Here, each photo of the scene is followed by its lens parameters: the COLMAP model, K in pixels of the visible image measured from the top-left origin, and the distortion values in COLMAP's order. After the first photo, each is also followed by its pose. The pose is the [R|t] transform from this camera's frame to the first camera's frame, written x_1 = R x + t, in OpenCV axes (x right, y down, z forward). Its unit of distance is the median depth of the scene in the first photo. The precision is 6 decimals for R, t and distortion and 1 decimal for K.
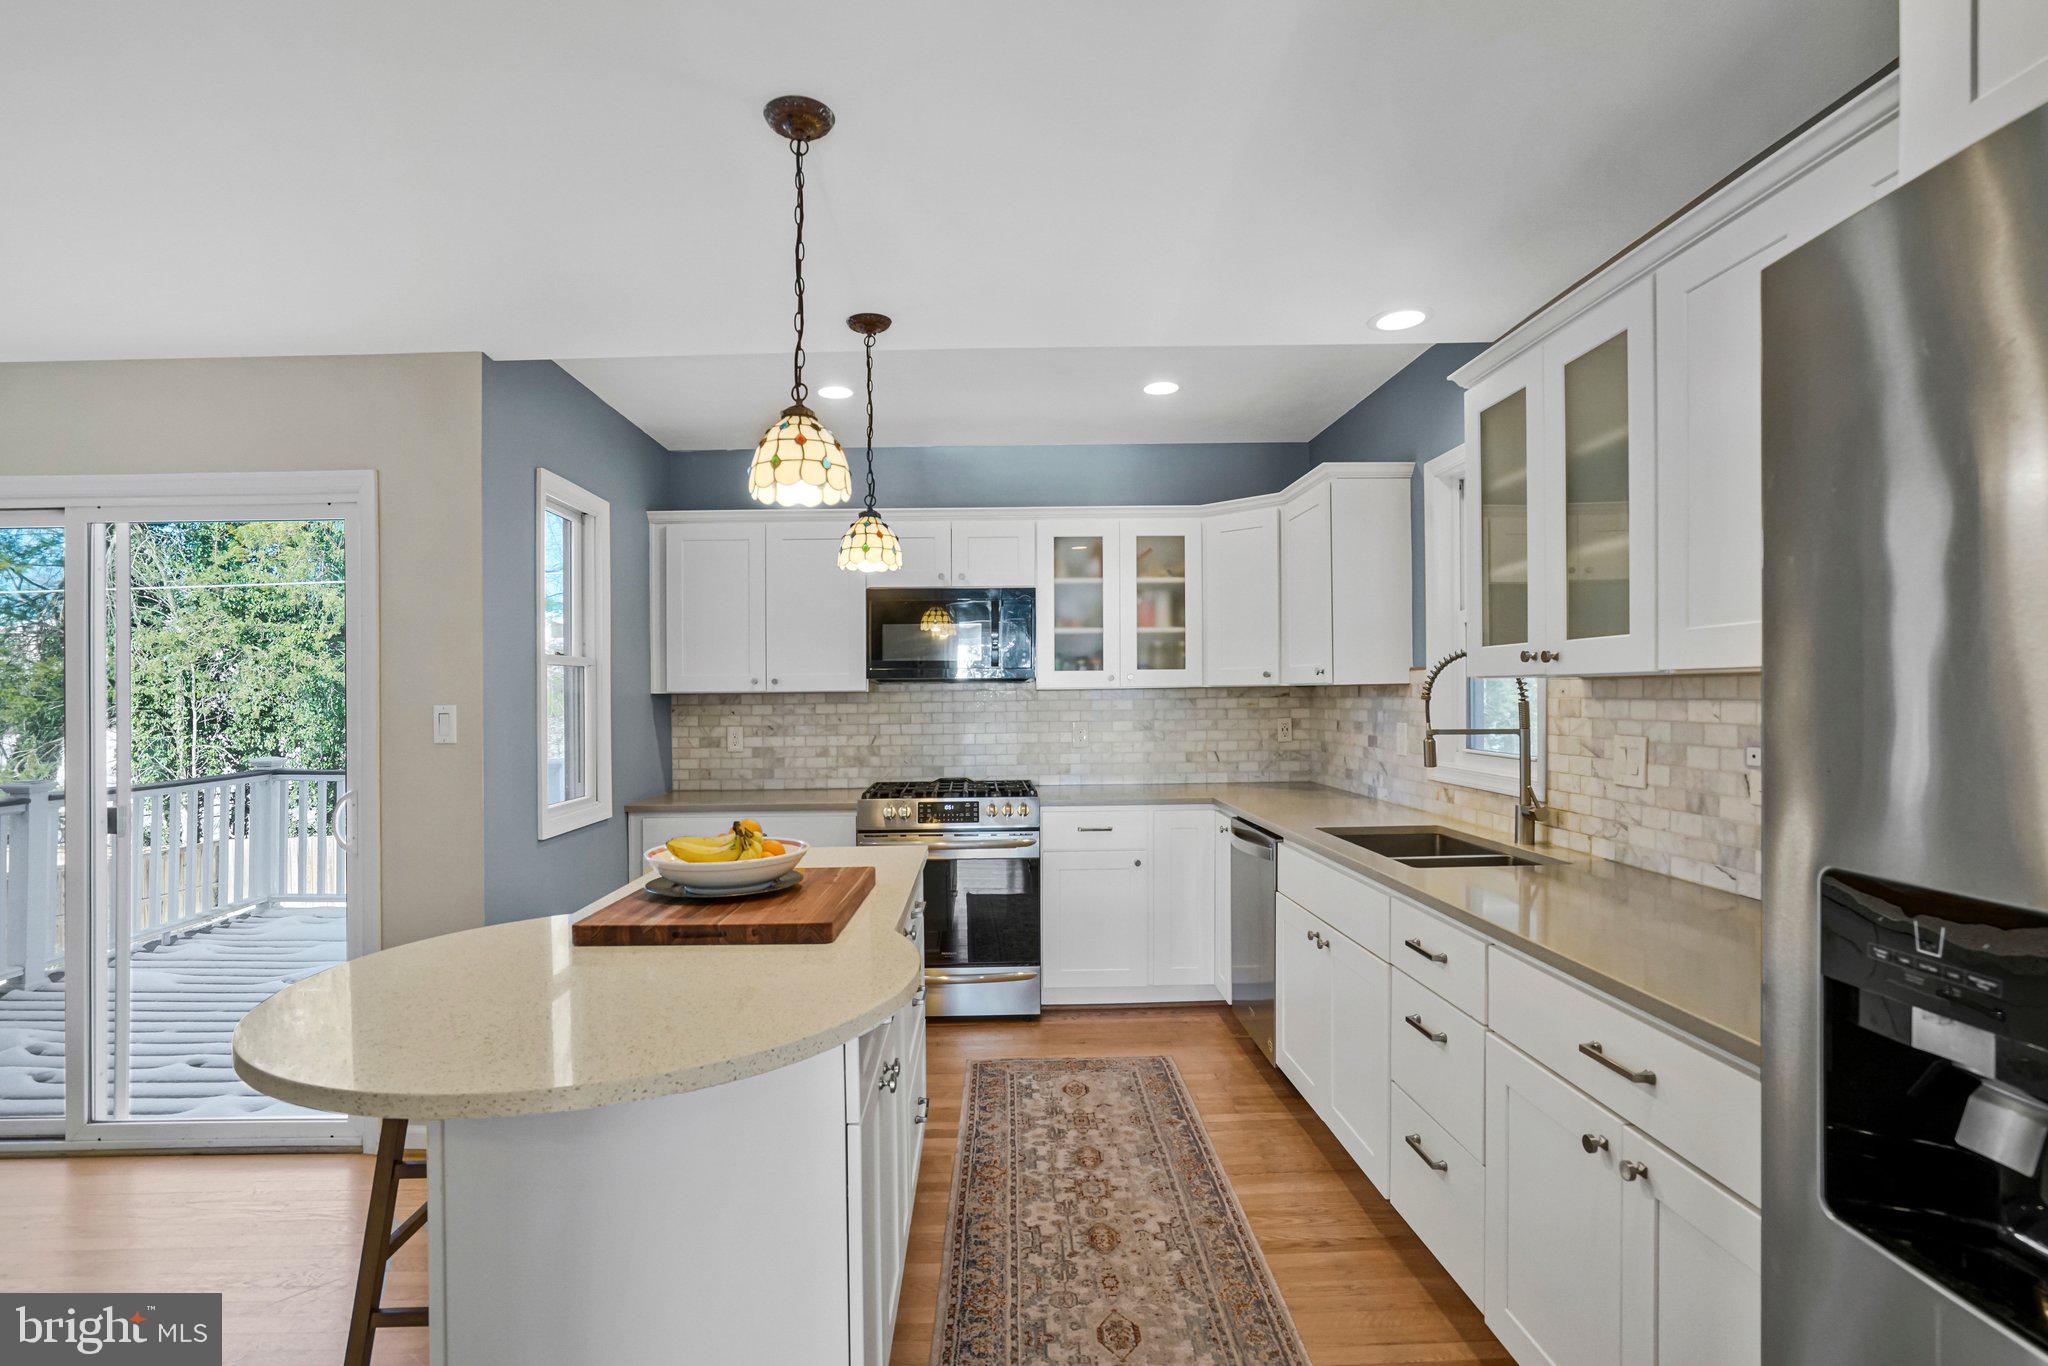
lens RADIAL K [[969.4, 0, 1017.6], [0, 969.4, 695.2], [0, 0, 1]] dist [-0.051613, 0.000204]
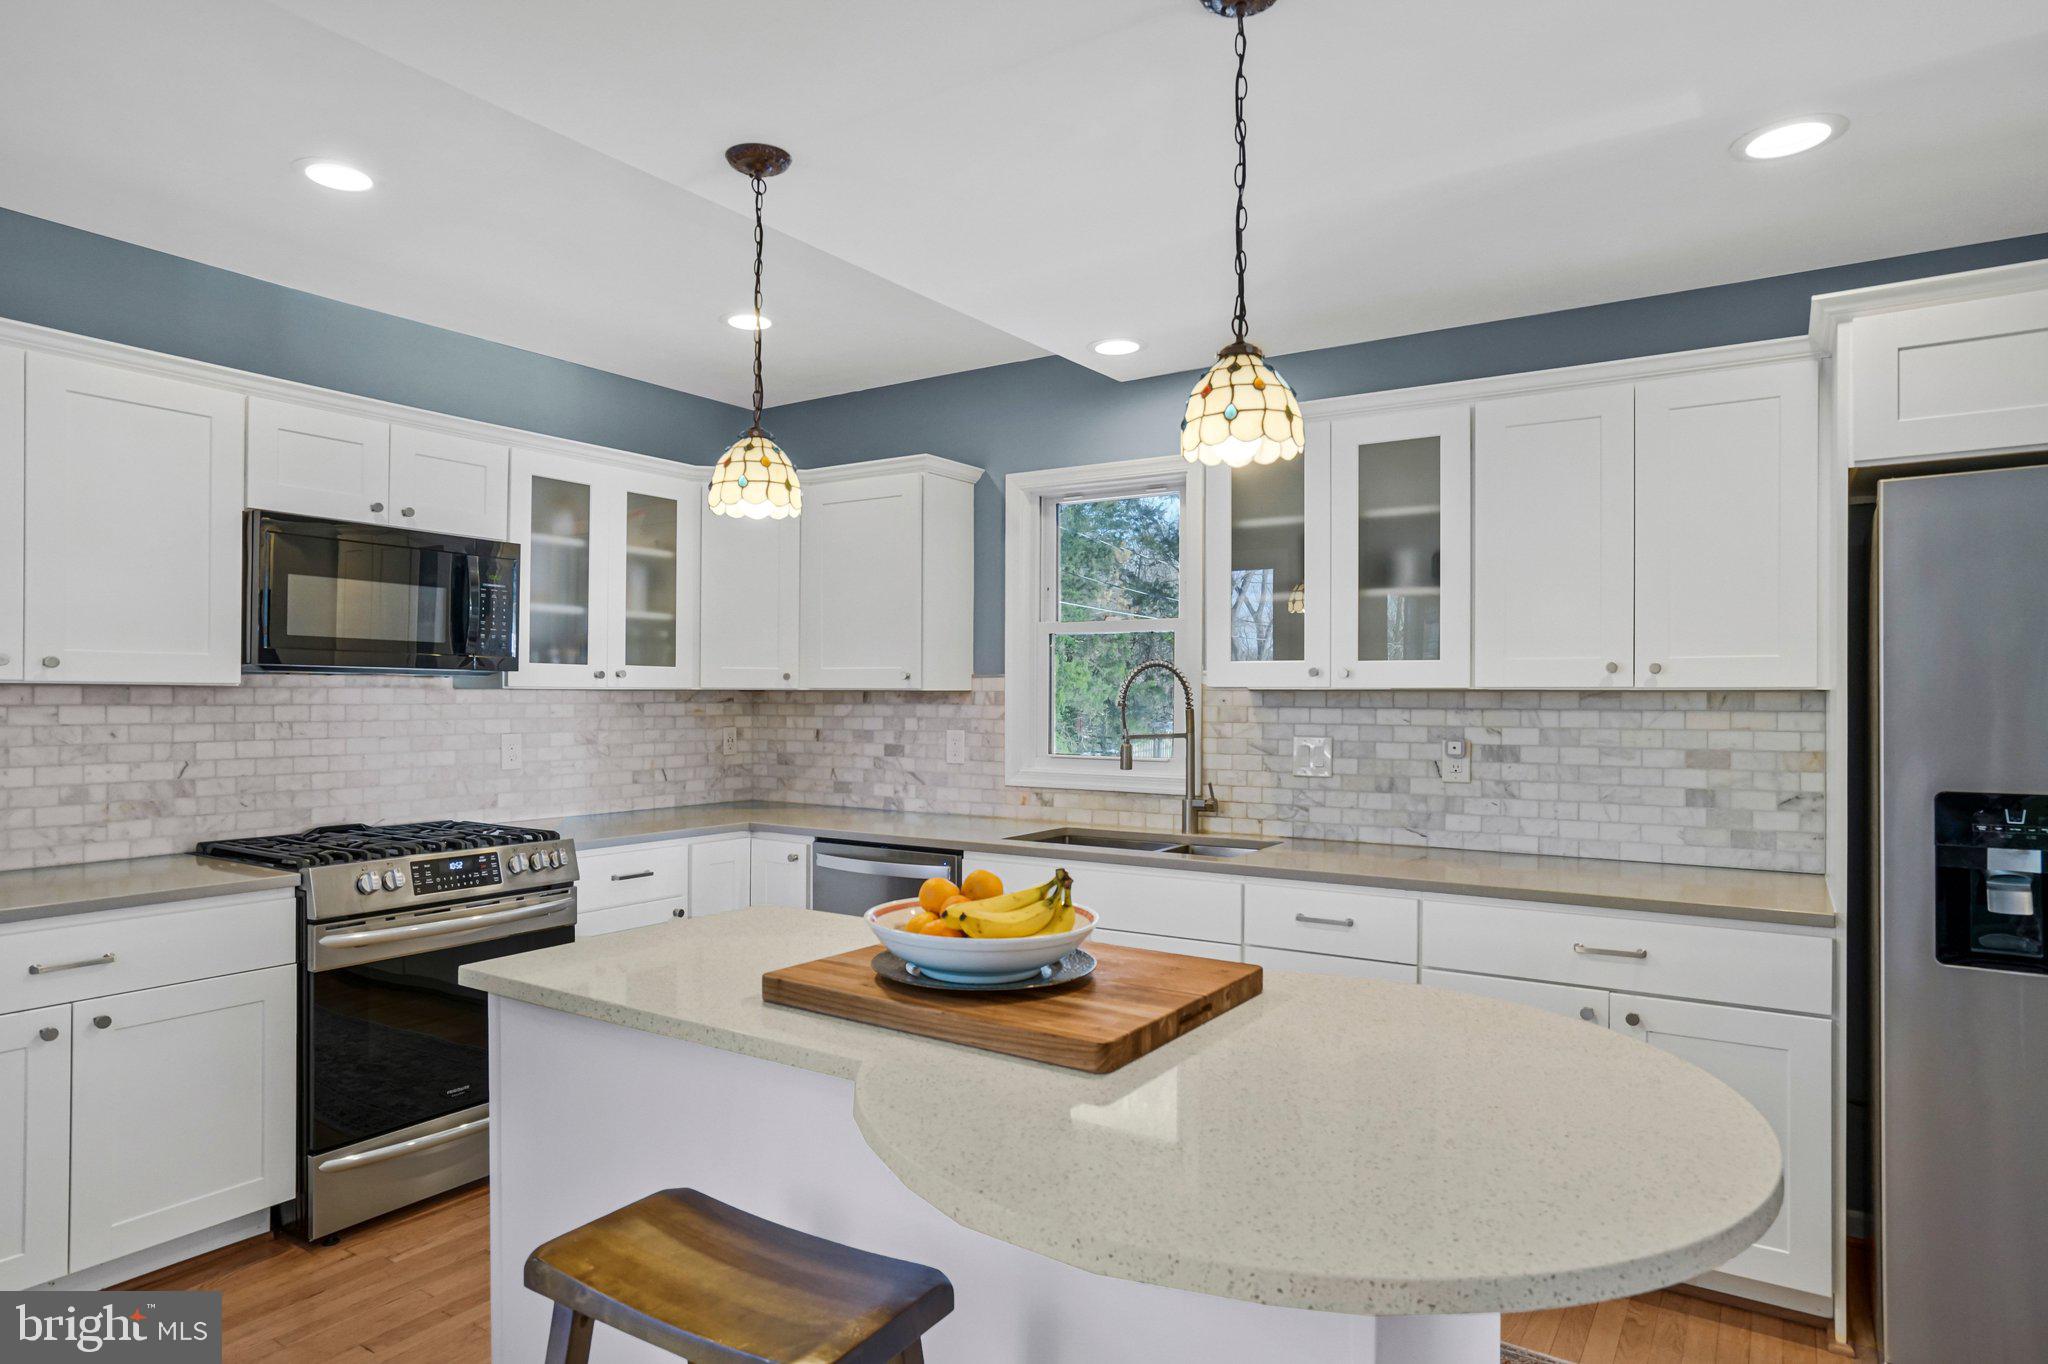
lens RADIAL K [[1175.5, 0, 965.6], [0, 1175.5, 700.5], [0, 0, 1]] dist [-0.017204, 0.000910]
pose [[0.588442, 0.011978, 0.808451, -0.475494], [-0.010728, 0.999918, -0.007006, 0.005461], [-0.808468, -0.004550, 0.588522, 0.236566]]
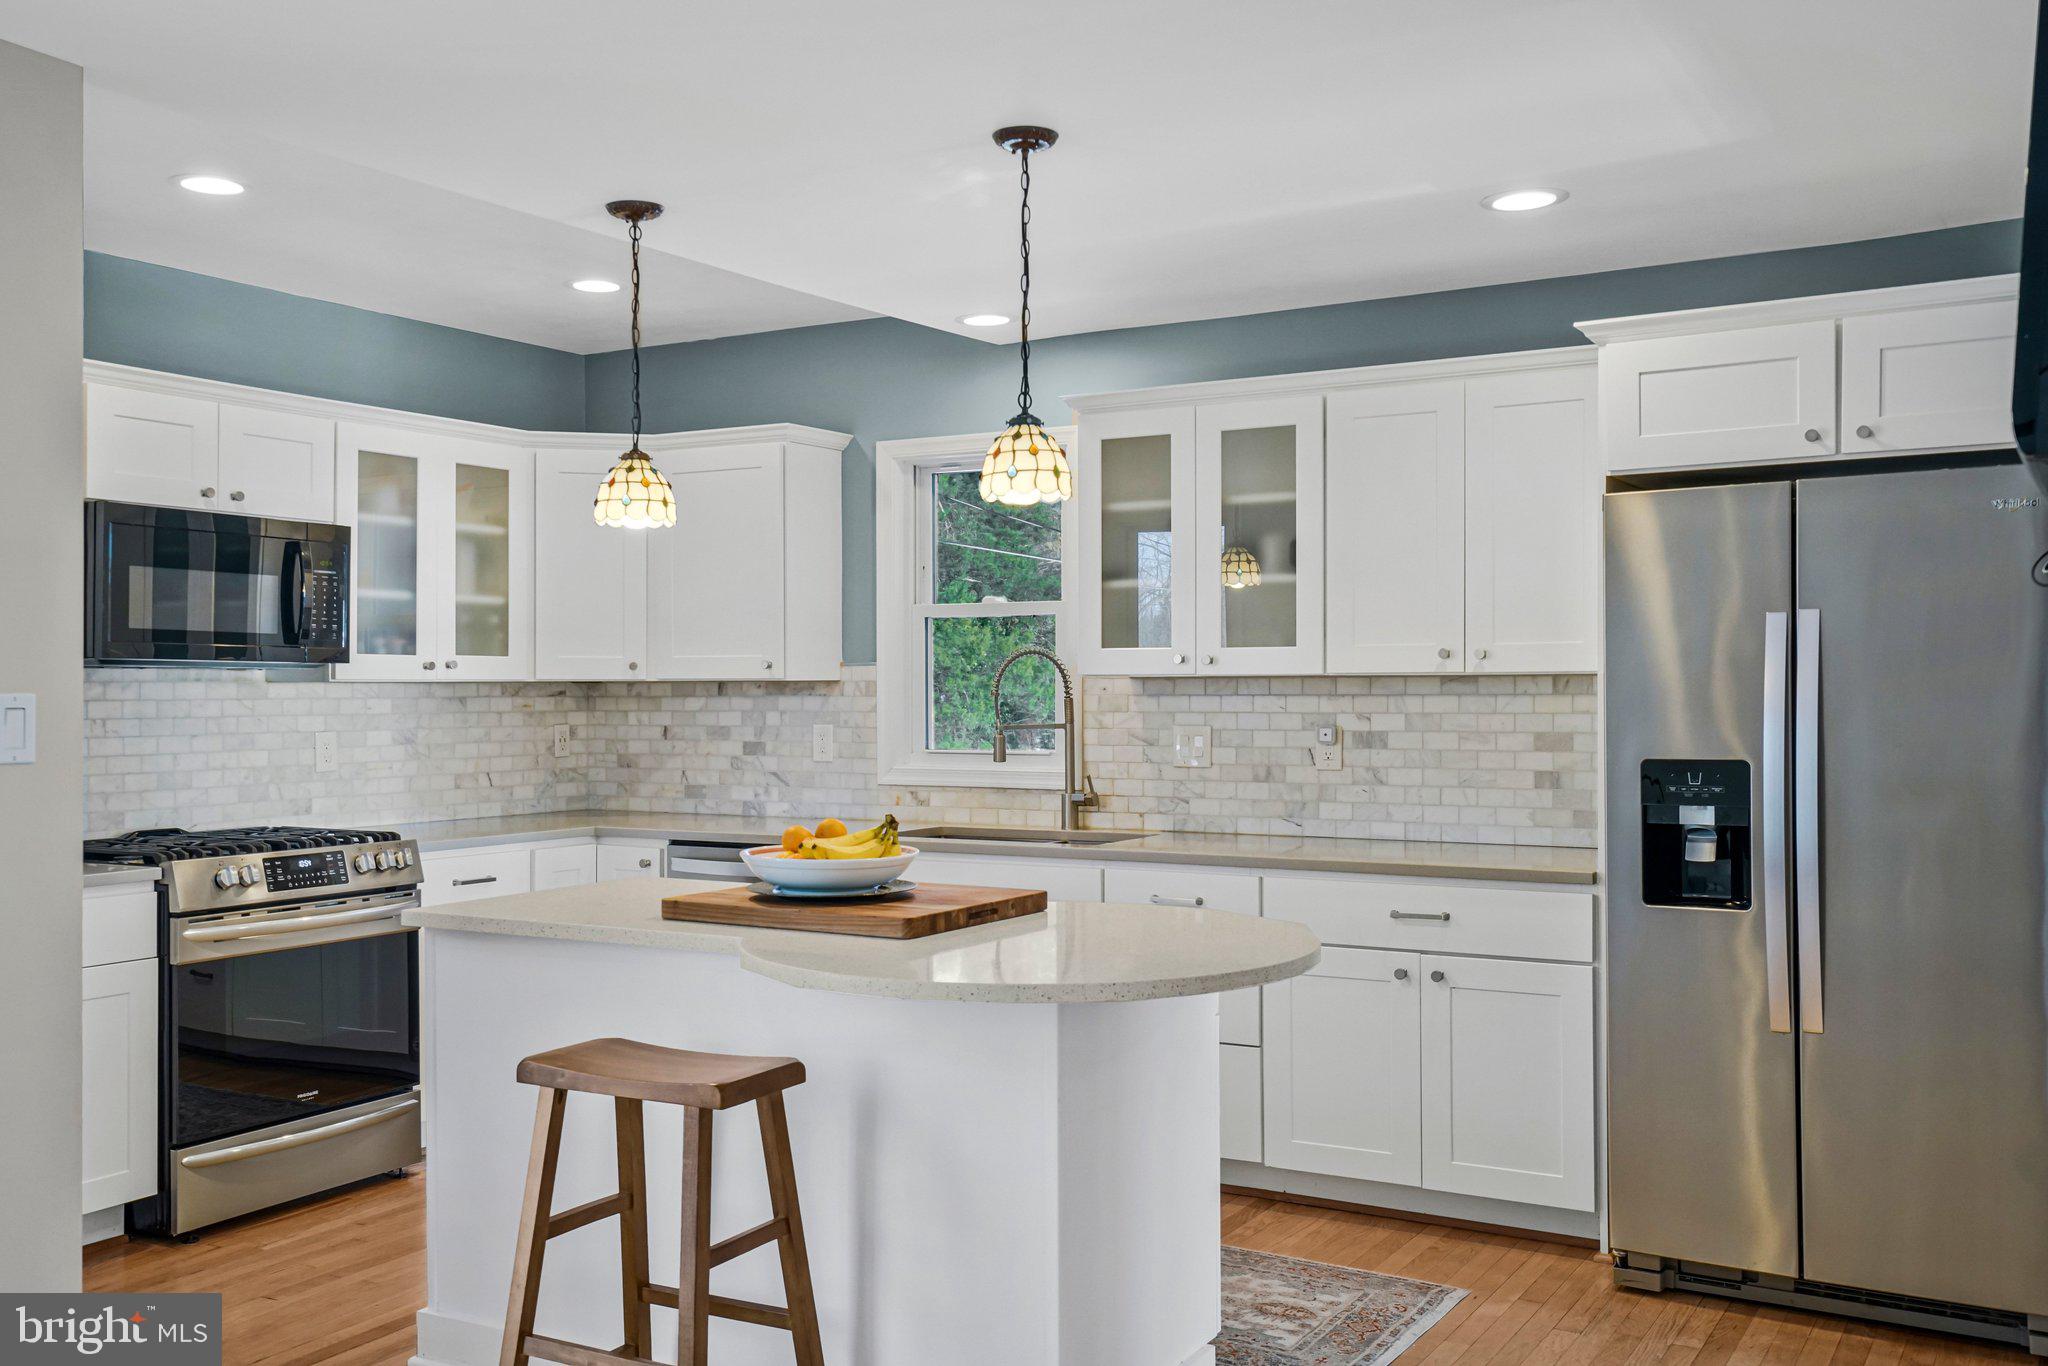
lens RADIAL K [[1870.1, 0, 937.9], [0, 1870.1, 685.3], [0, 0, 1]] dist [0.068104, -0.001091]
pose [[0.553017, 0.012443, 0.833077, -0.816555], [-0.002841, 0.999911, -0.013049, 0.012341], [-0.833165, 0.004850, 0.553003, -0.033725]]
